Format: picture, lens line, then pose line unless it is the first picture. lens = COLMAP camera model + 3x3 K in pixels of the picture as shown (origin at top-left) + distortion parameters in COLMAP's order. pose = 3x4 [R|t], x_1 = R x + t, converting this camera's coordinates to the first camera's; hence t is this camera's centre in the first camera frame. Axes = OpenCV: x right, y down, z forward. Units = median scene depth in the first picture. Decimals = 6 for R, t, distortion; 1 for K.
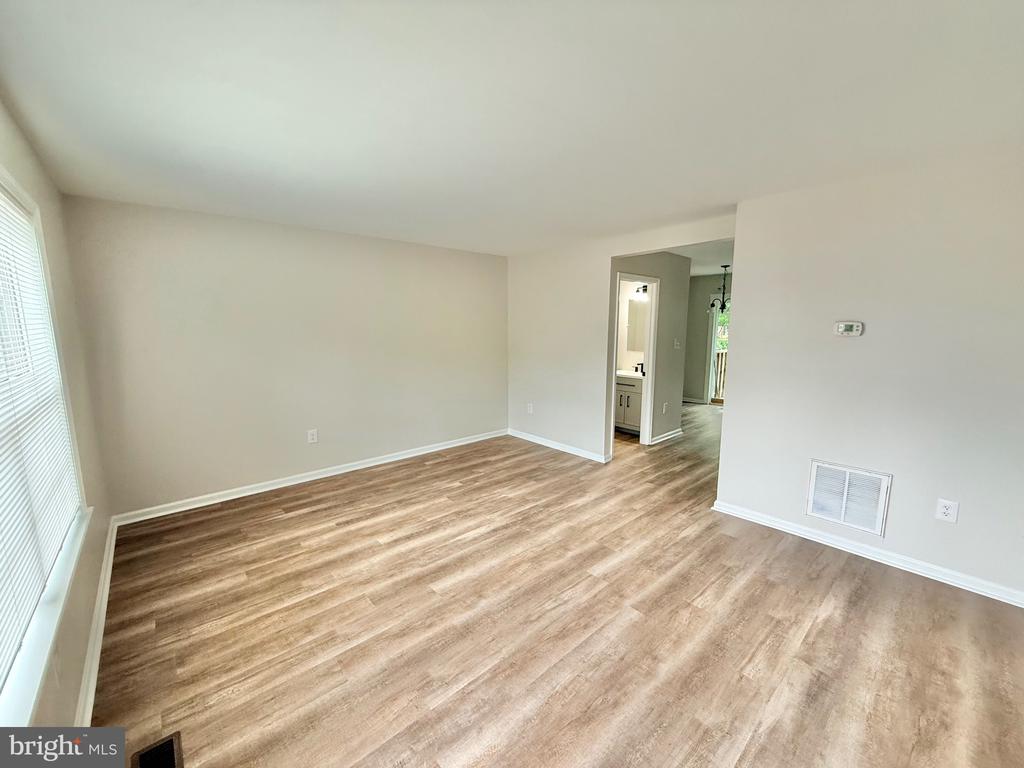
lens RADIAL K [[403.9, 0, 508.0], [0, 403.9, 381.6], [0, 0, 1]] dist [0.000056, -0.000110]
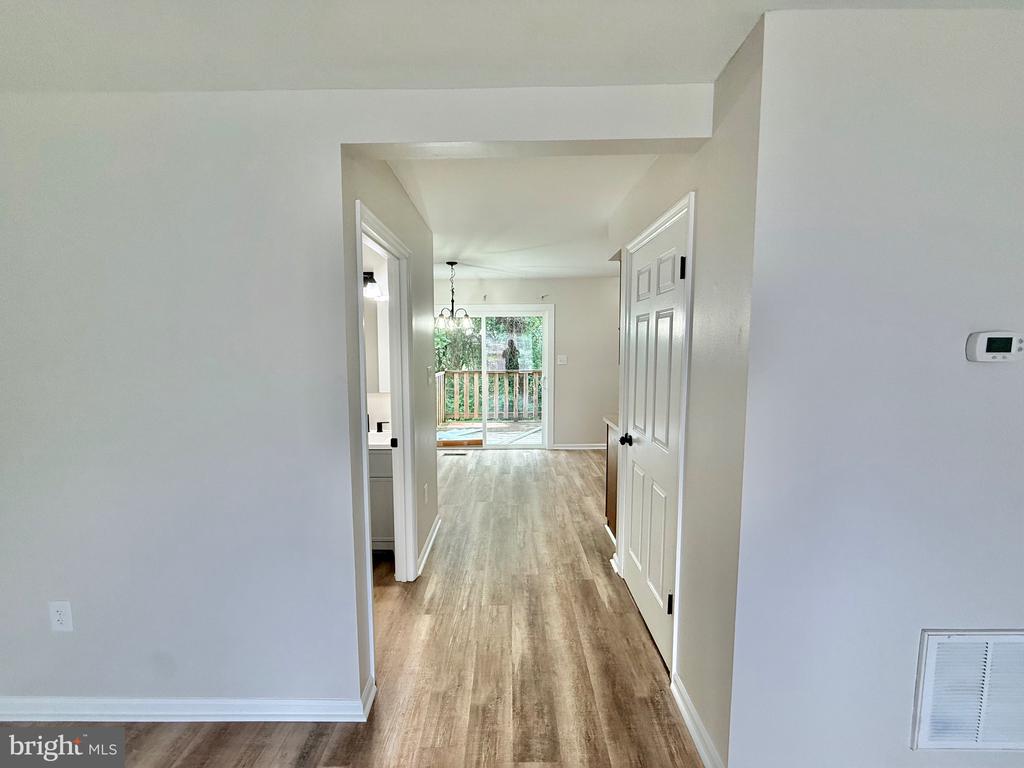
lens RADIAL K [[403.9, 0, 508.0], [0, 403.9, 381.6], [0, 0, 1]] dist [0.000056, -0.000110]
pose [[0.669239, -0.067047, 0.740017, 0.078261], [0.110059, 0.993880, -0.009485, -0.087998], [-0.734851, 0.087793, 0.672522, 0.656709]]
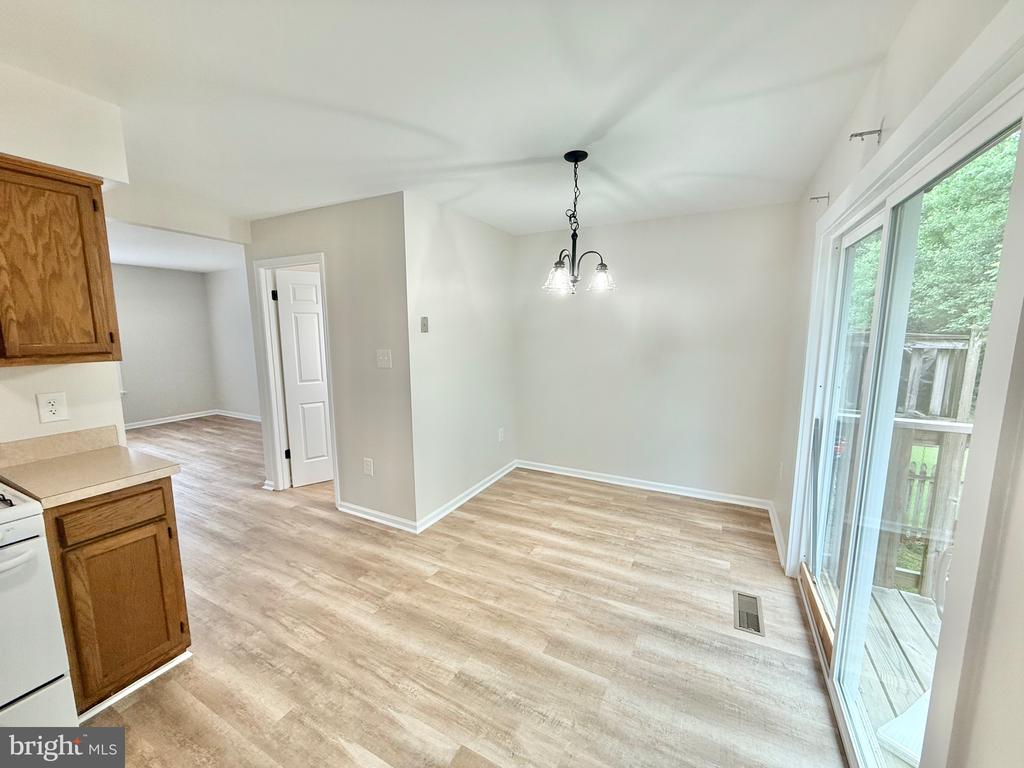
lens RADIAL K [[403.9, 0, 508.0], [0, 403.9, 381.6], [0, 0, 1]] dist [0.000056, -0.000110]
pose [[0.350689, 0.130036, -0.927420, 1.240421], [-0.125069, 0.987945, 0.091229, -0.175094], [0.928103, 0.083998, 0.362725, 1.196666]]
